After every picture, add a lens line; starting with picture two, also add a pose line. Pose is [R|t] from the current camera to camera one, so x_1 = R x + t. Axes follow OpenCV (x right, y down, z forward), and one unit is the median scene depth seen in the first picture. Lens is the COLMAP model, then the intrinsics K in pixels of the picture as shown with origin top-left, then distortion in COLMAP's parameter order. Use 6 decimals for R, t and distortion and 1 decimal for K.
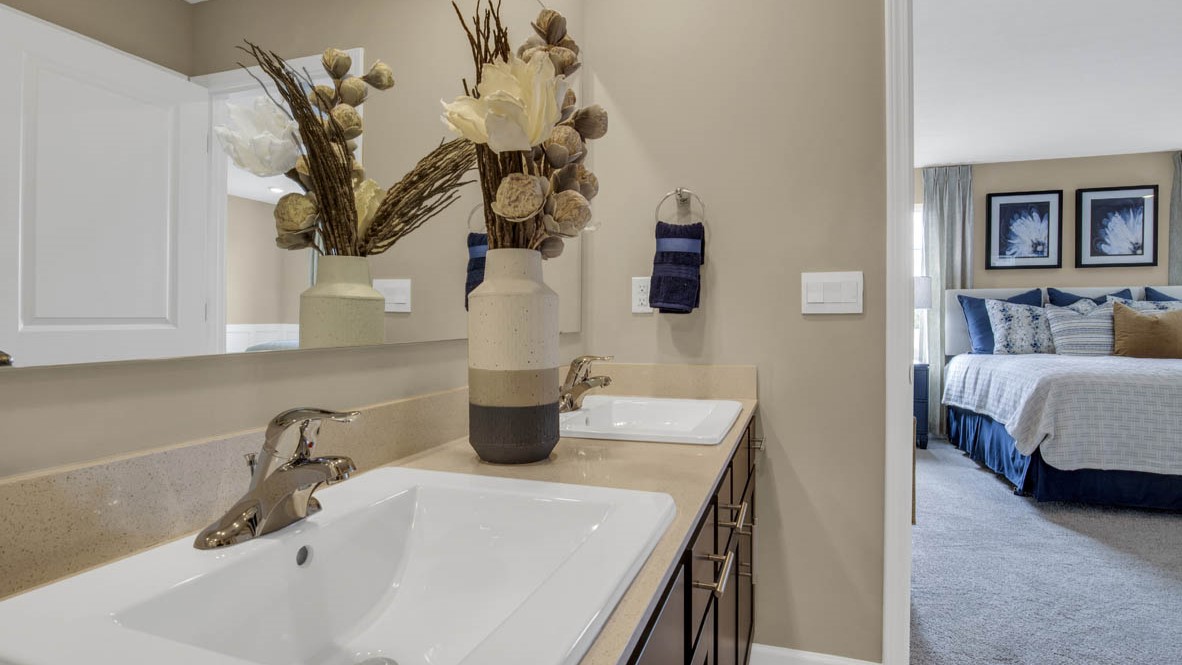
lens RADIAL K [[612.2, 0, 590.6], [0, 612.2, 299.4], [0, 0, 1]] dist [-0.030437, 0.000997]
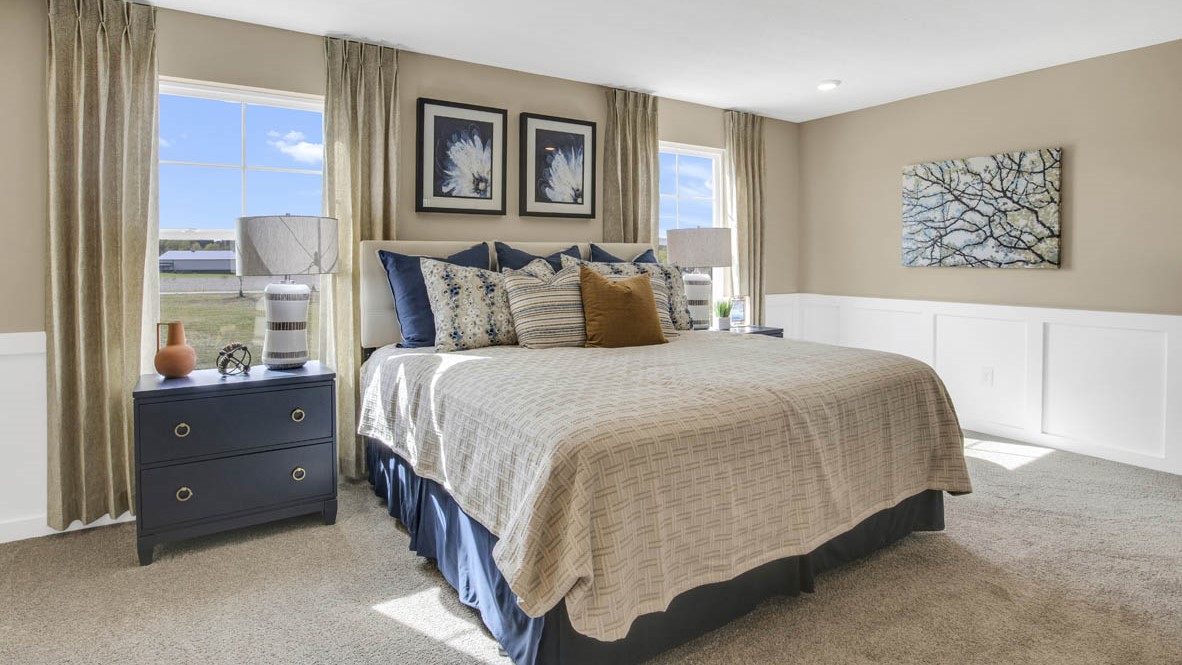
lens RADIAL K [[612.2, 0, 590.6], [0, 612.2, 299.4], [0, 0, 1]] dist [-0.030437, 0.000997]
pose [[0.625001, -0.053556, 0.778784, 0.258500], [-0.022083, 0.996031, 0.086219, -0.016130], [-0.780311, -0.071085, 0.621338, 0.449677]]
